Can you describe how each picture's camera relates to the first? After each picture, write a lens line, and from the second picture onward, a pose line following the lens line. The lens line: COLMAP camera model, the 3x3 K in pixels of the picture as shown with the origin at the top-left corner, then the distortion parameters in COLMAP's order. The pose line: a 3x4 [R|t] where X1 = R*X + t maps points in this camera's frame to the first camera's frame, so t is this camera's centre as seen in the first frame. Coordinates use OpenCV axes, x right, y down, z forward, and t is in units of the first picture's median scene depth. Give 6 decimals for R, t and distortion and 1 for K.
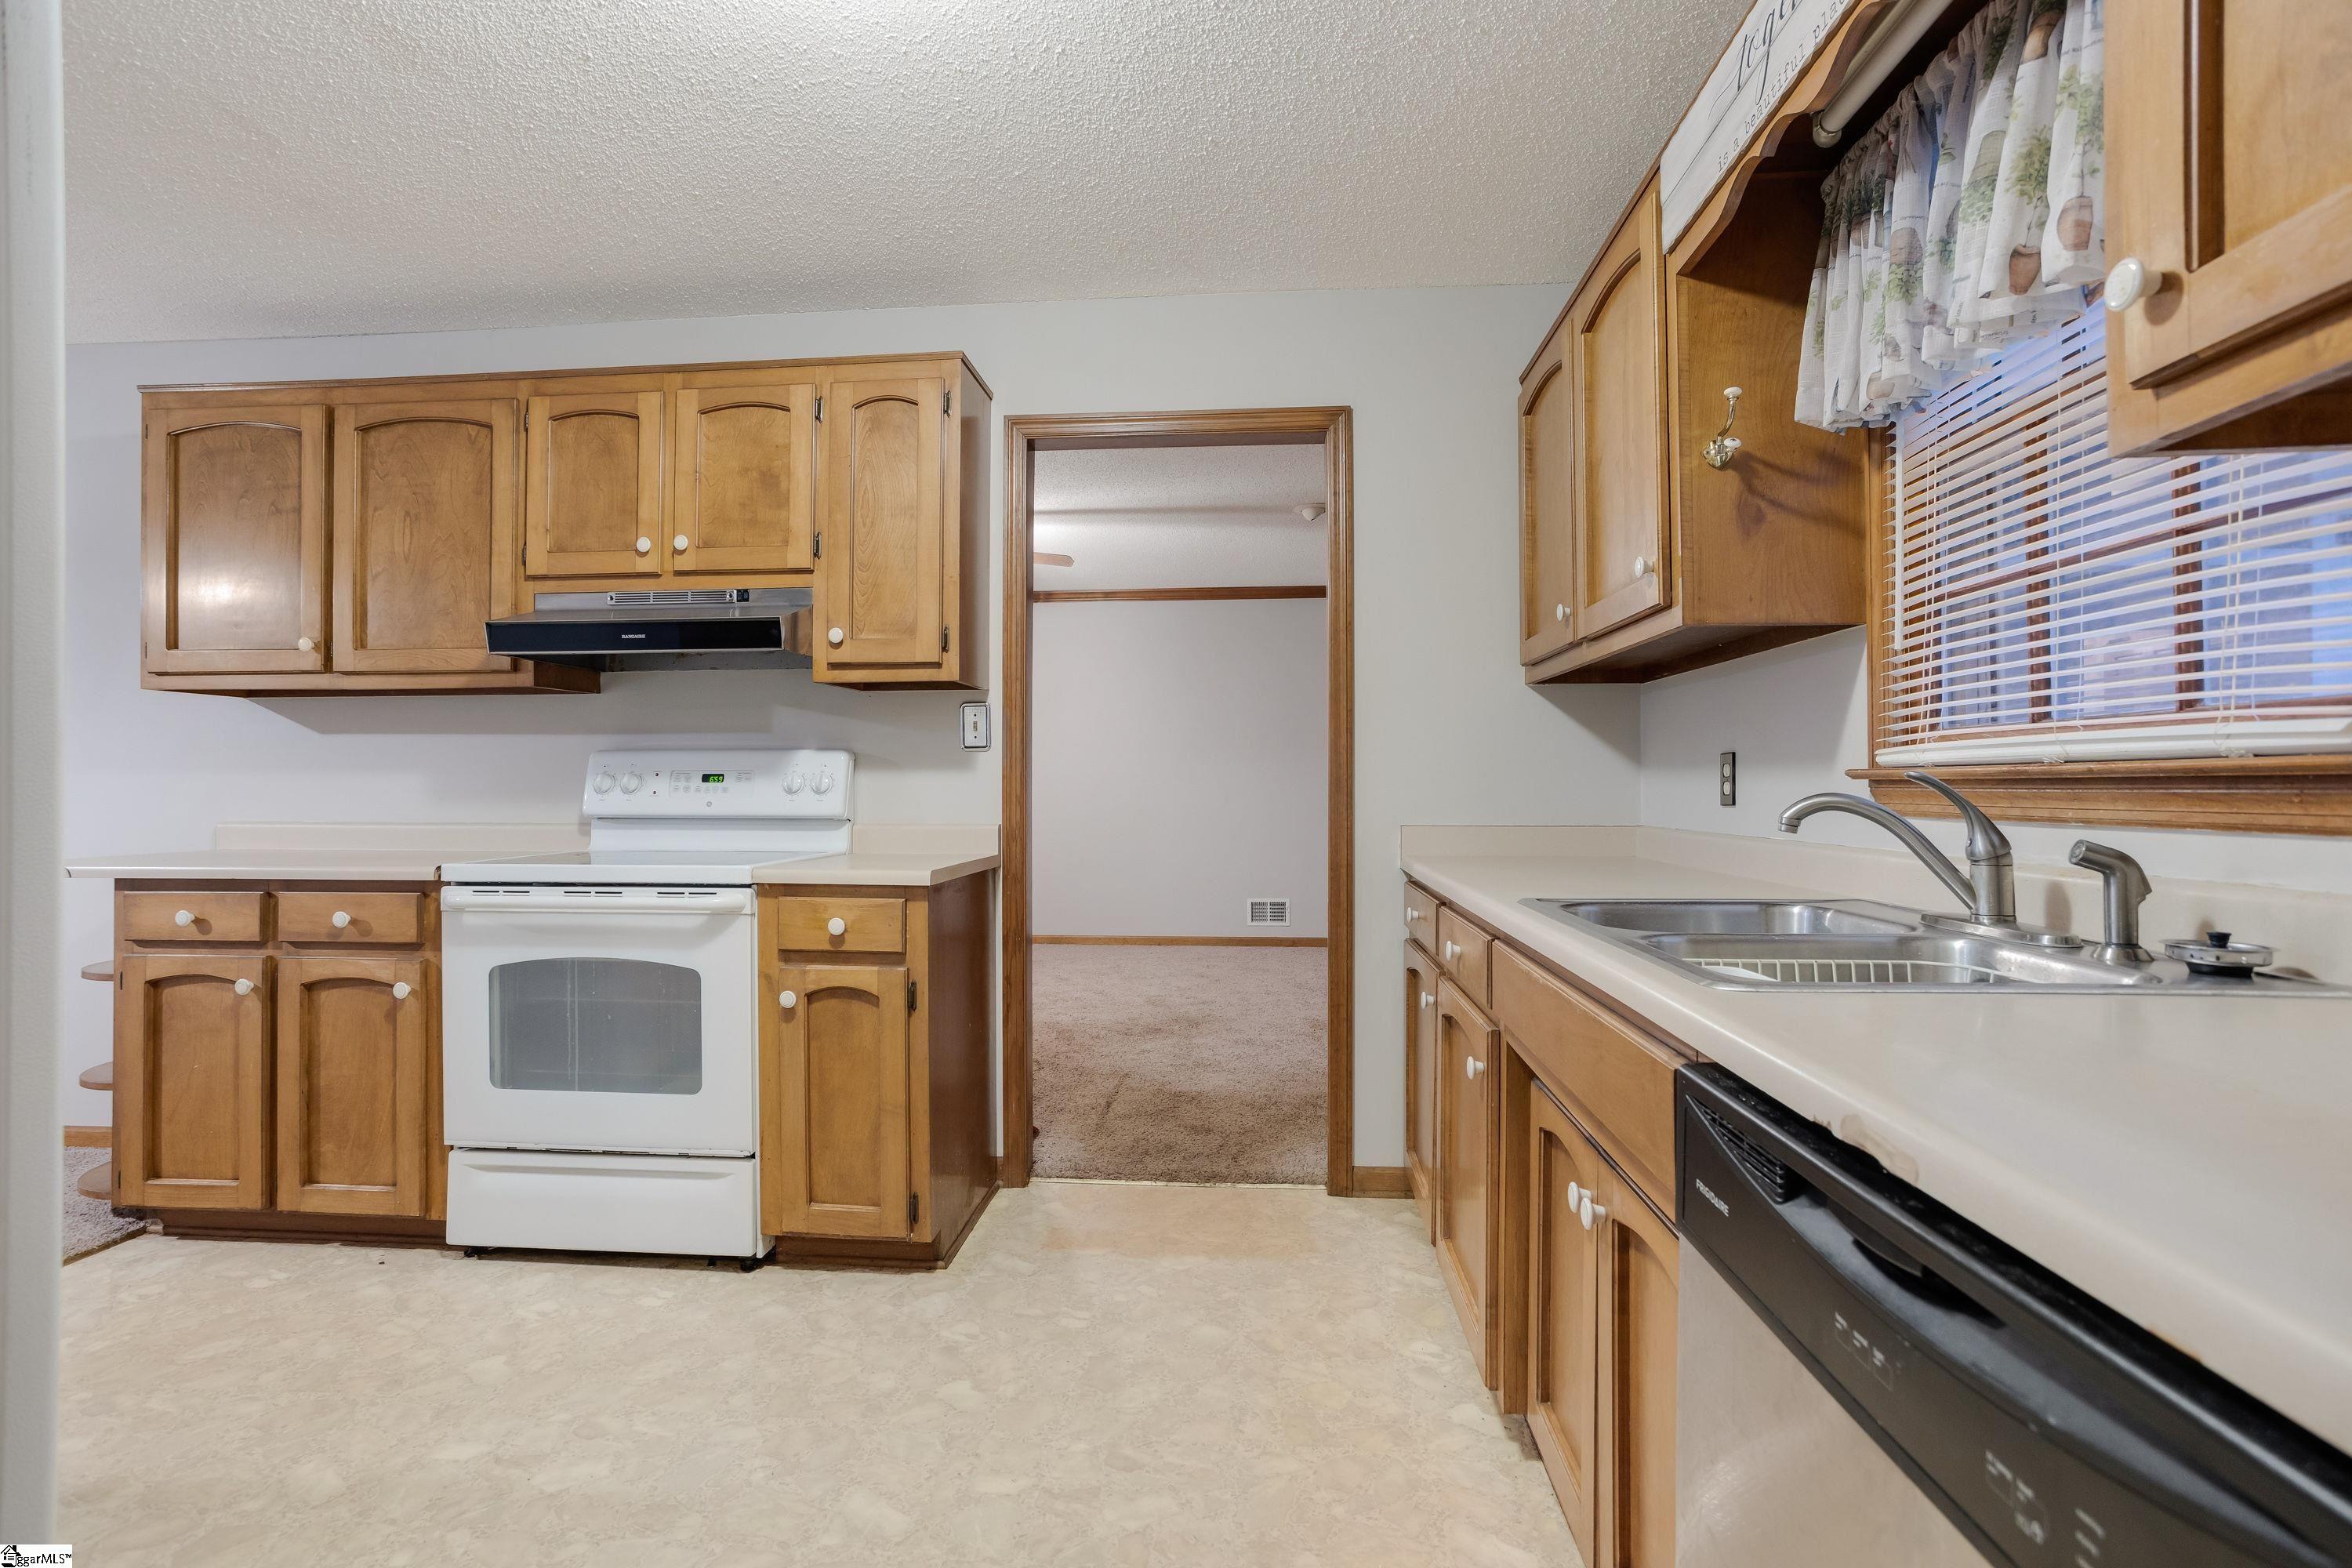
lens RADIAL K [[1134.0, 0, 1186.5], [0, 1134.0, 782.9], [0, 0, 1]] dist [-0.037814, 0.018972]
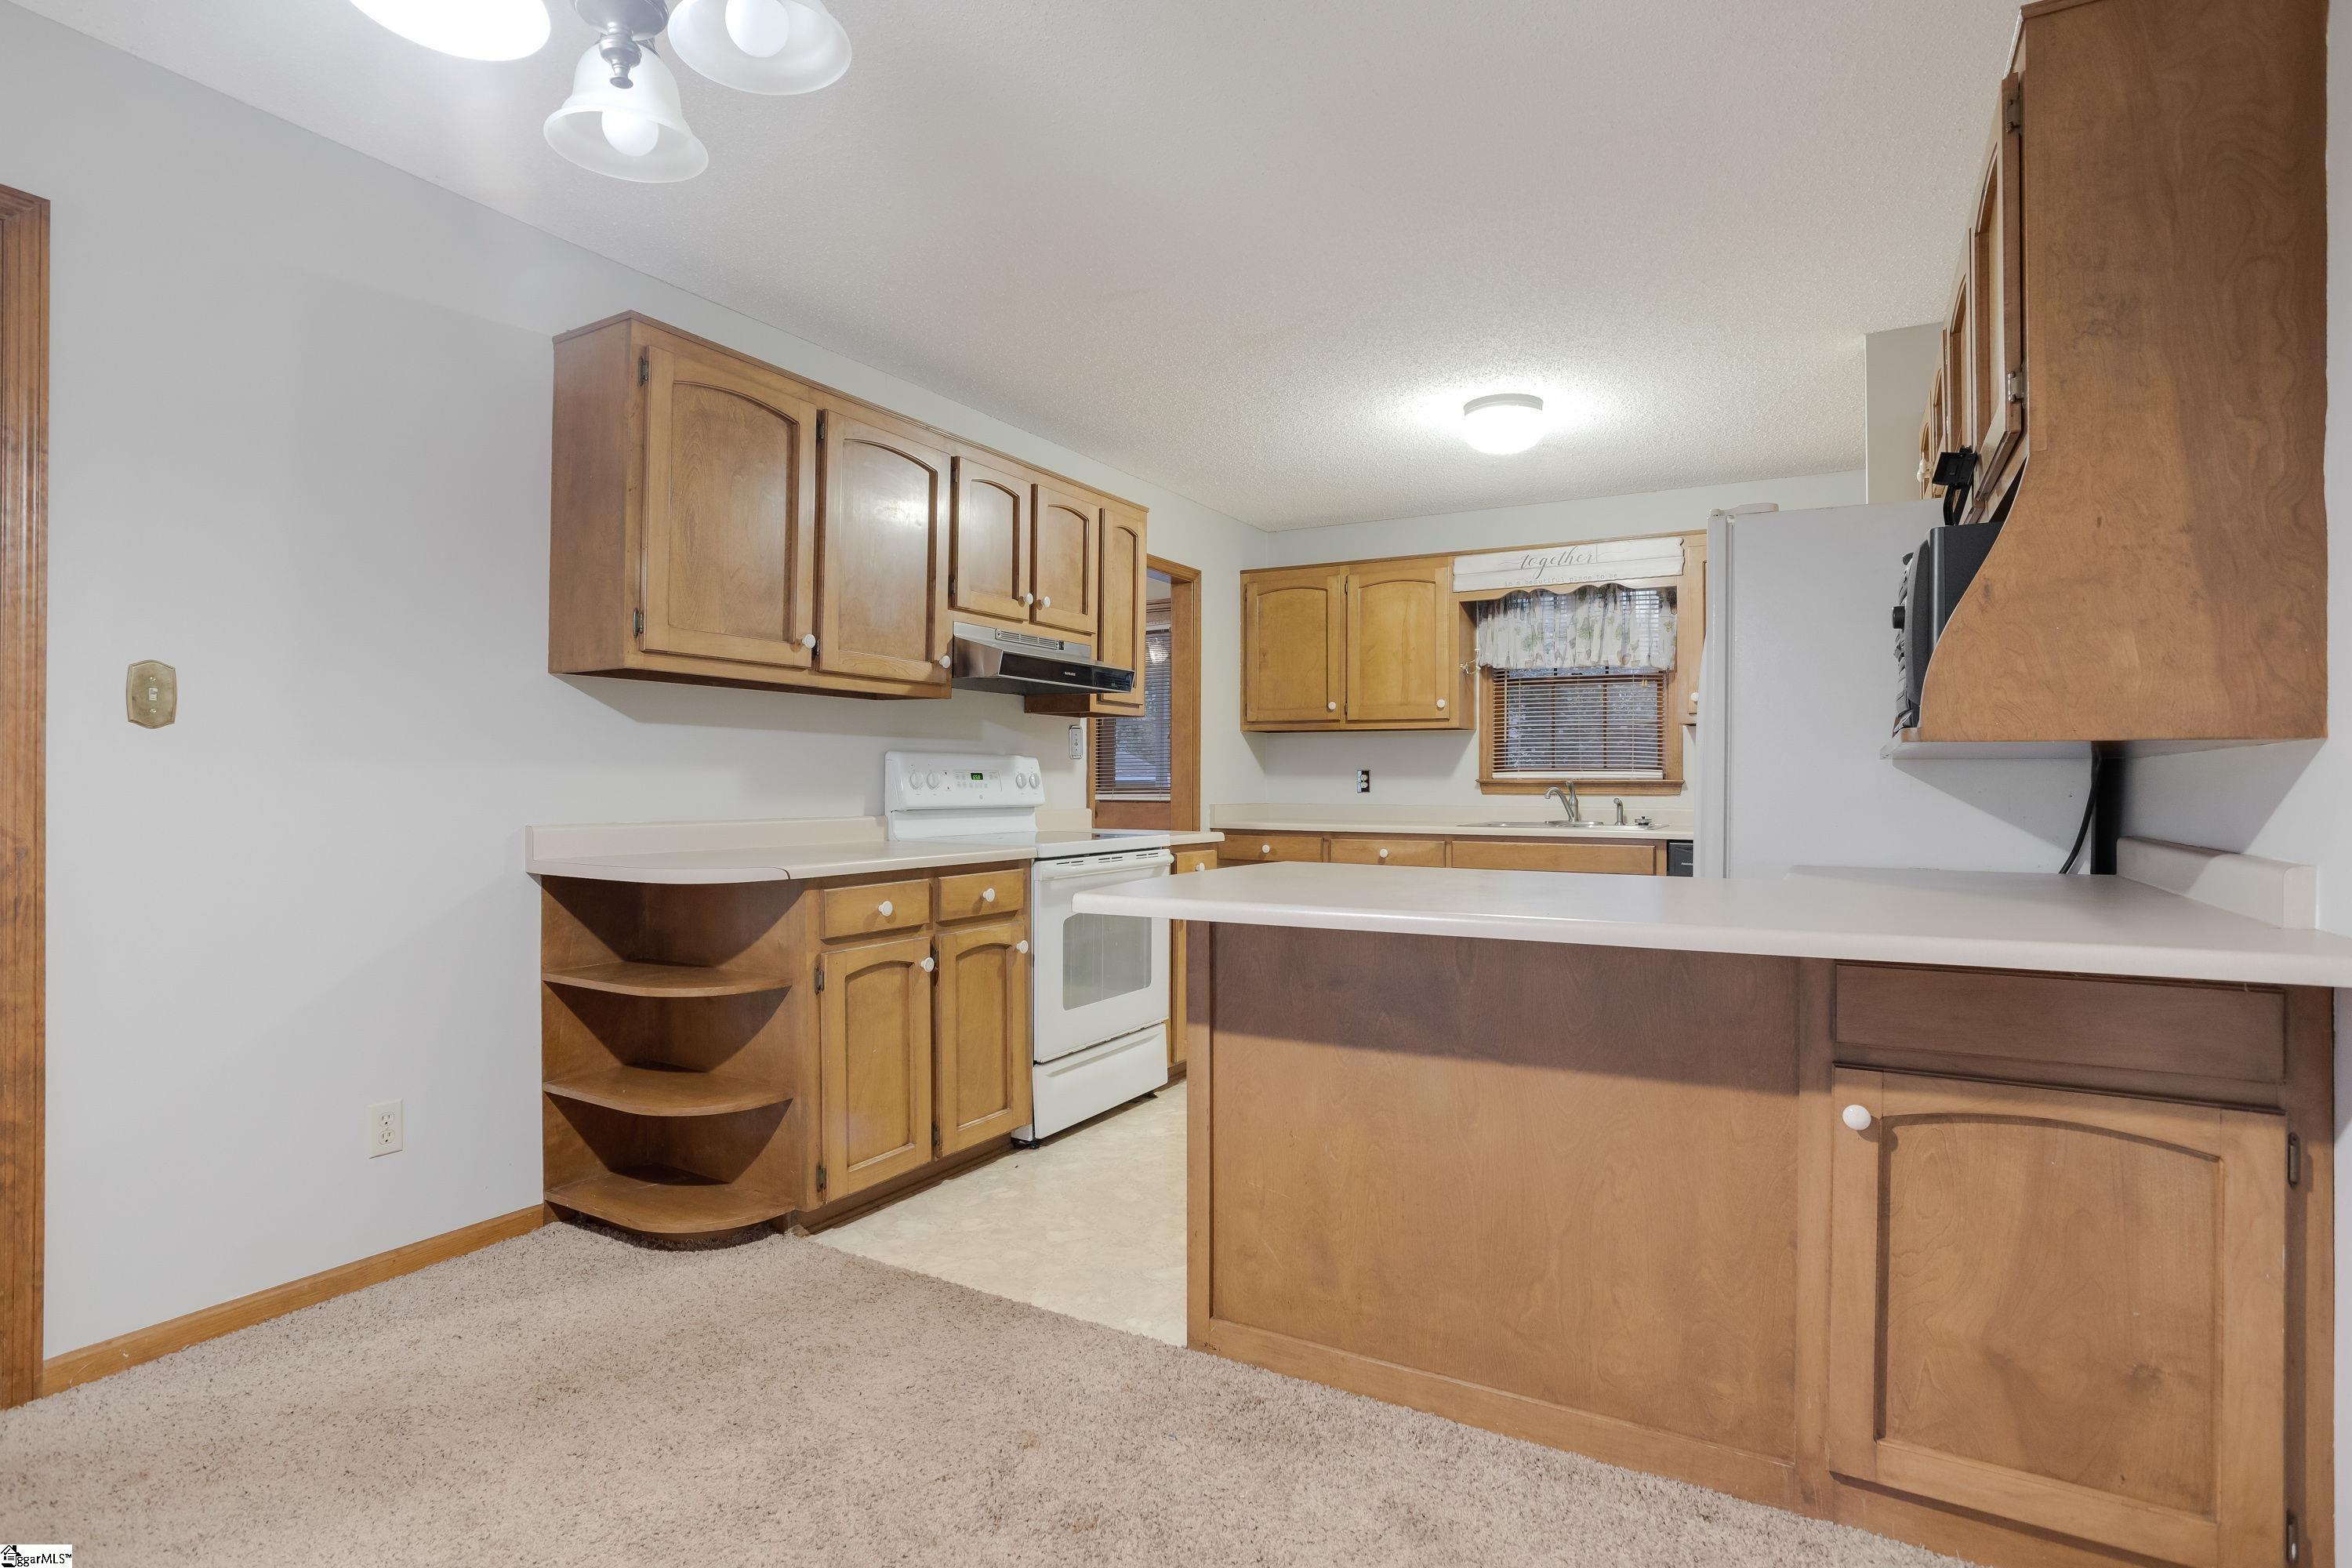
lens RADIAL K [[1177.2, 0, 1180.7], [0, 1177.2, 772.1], [0, 0, 1]] dist [-0.033946, 0.000821]
pose [[0.439277, 0.009113, 0.898306, -1.779929], [-0.009137, 0.999942, -0.005676, -0.004425], [-0.898305, -0.005715, 0.439334, 0.257294]]
